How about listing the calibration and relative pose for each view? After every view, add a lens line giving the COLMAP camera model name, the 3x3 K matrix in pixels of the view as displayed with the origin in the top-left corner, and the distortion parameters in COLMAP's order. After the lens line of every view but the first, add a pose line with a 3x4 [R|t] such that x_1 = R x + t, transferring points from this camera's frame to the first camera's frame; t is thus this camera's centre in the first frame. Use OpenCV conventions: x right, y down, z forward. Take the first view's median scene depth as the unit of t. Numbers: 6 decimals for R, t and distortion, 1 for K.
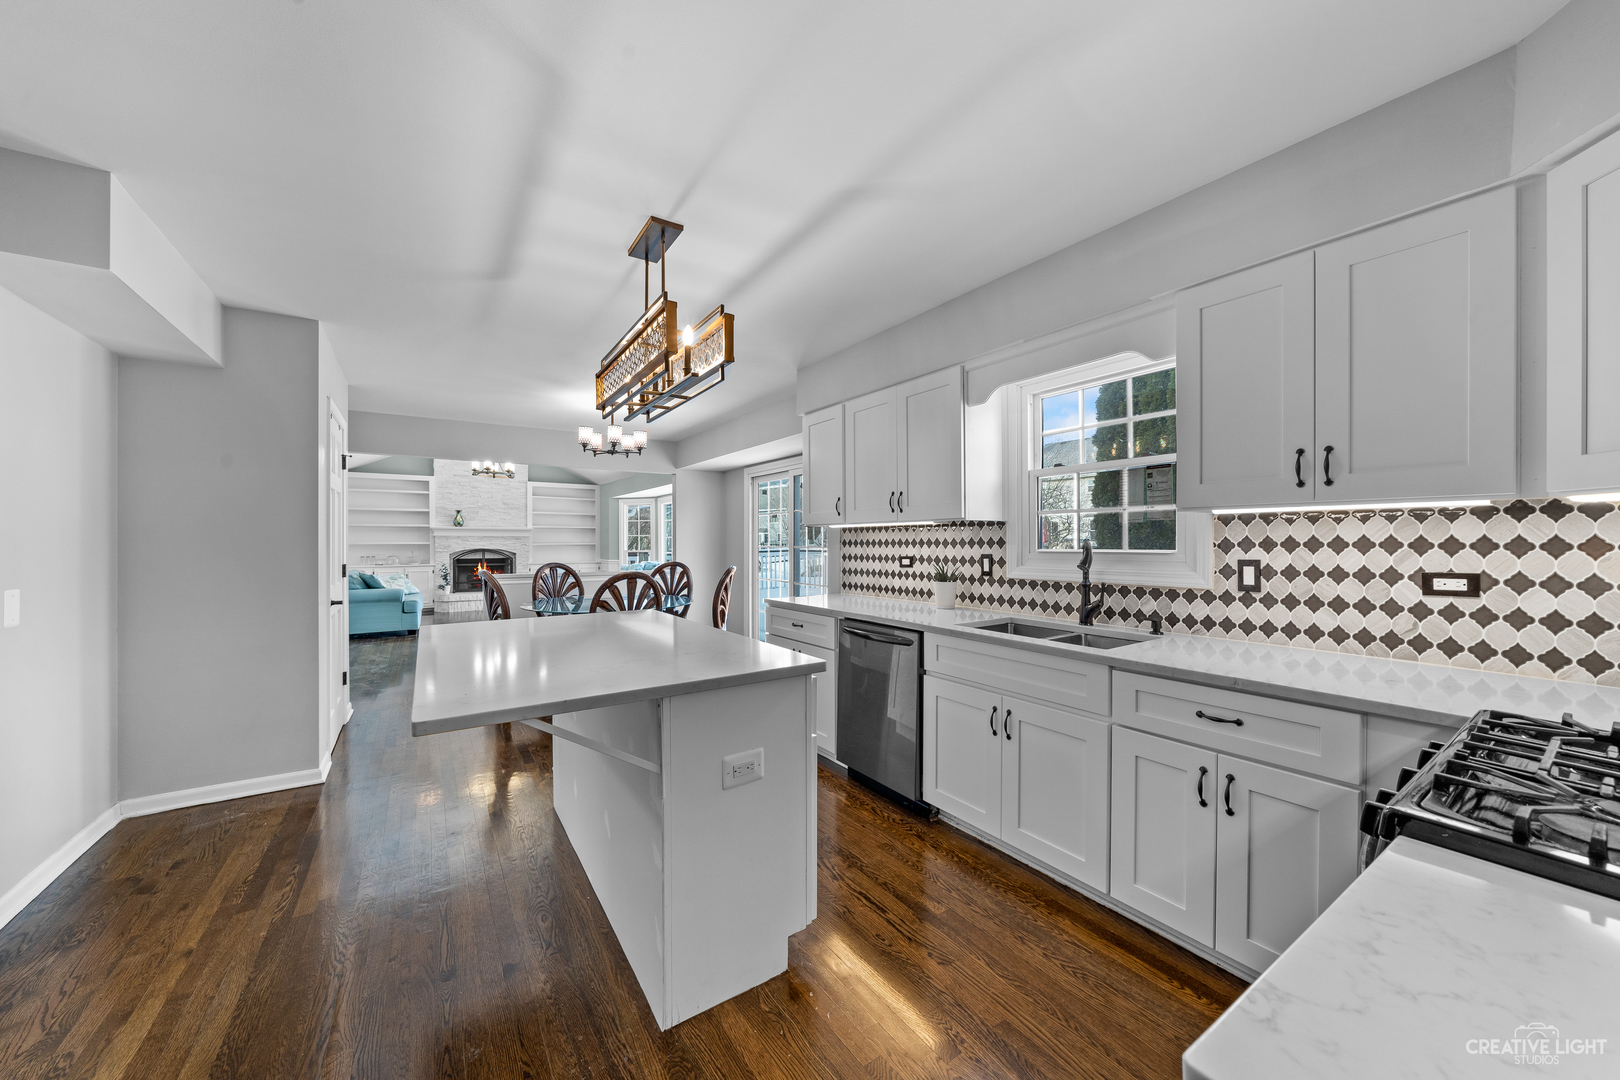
lens RADIAL K [[585.7, 0, 803.9], [0, 585.7, 546.6], [0, 0, 1]] dist [0.002844, 0.000171]
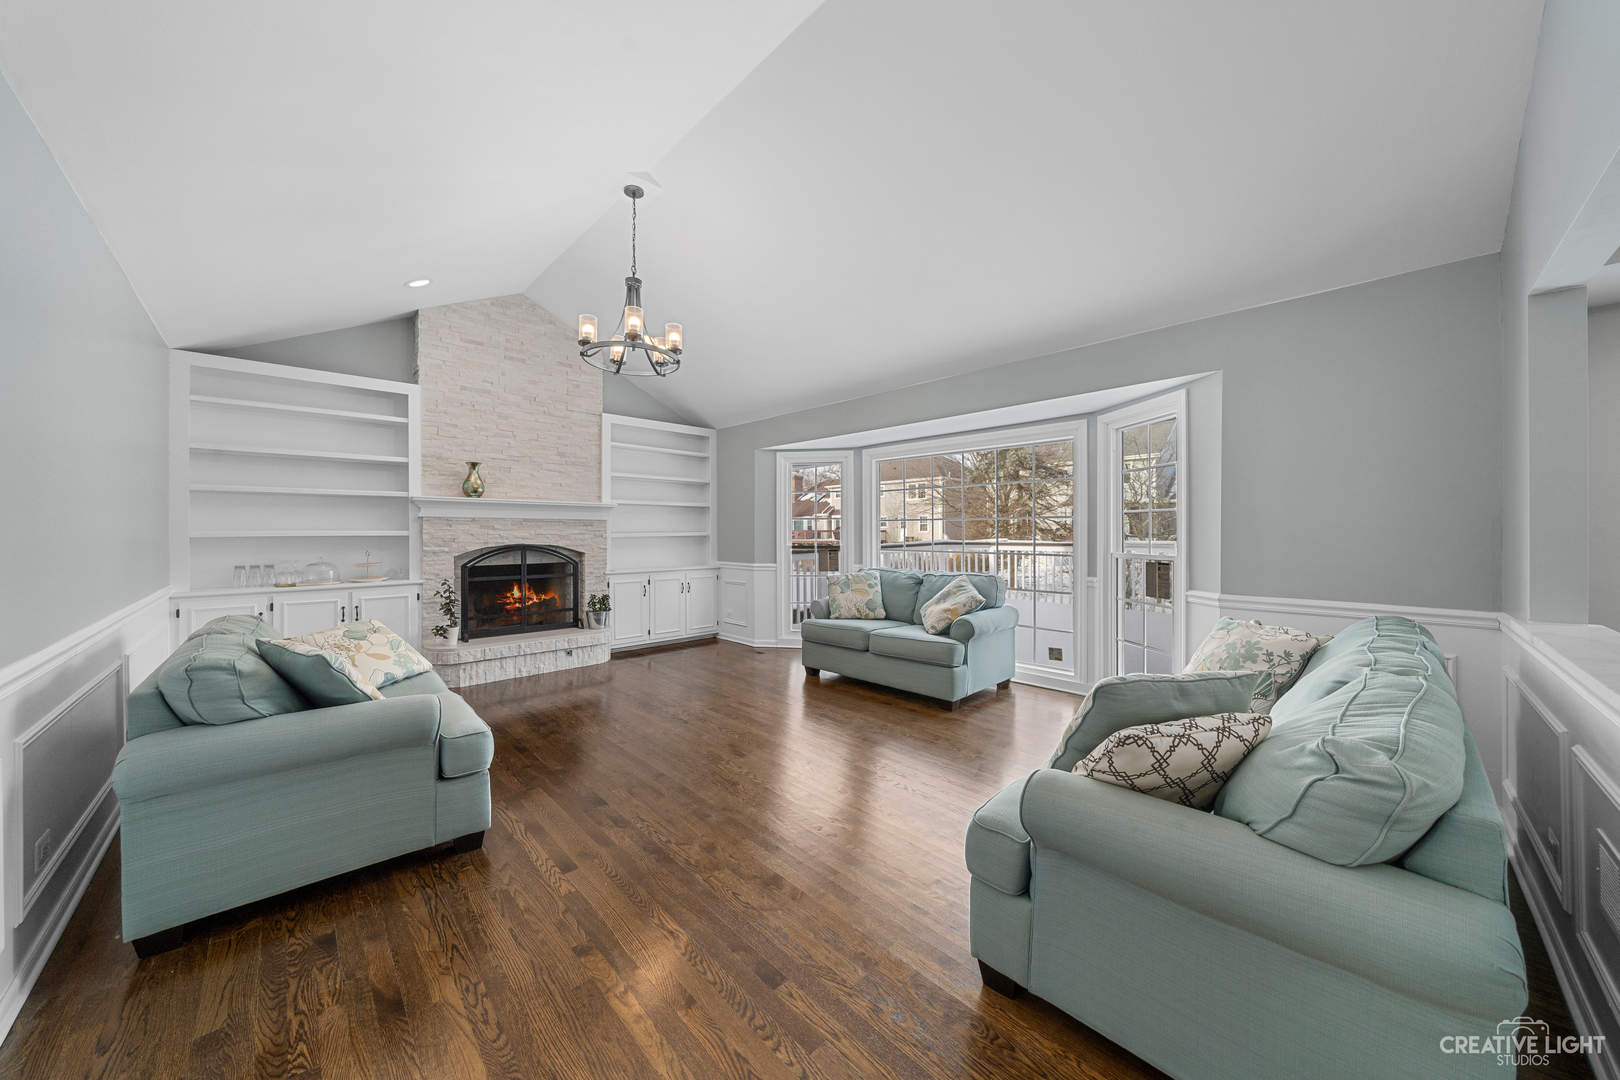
lens RADIAL K [[553.8, 0, 800.1], [0, 553.8, 532.8], [0, 0, 1]] dist [-0.005890, -0.000133]
pose [[0.983883, -0.002995, 0.178788, -0.414583], [0.004009, 0.999978, -0.005310, -0.002608], [-0.178769, 0.005941, 0.983873, 0.526021]]
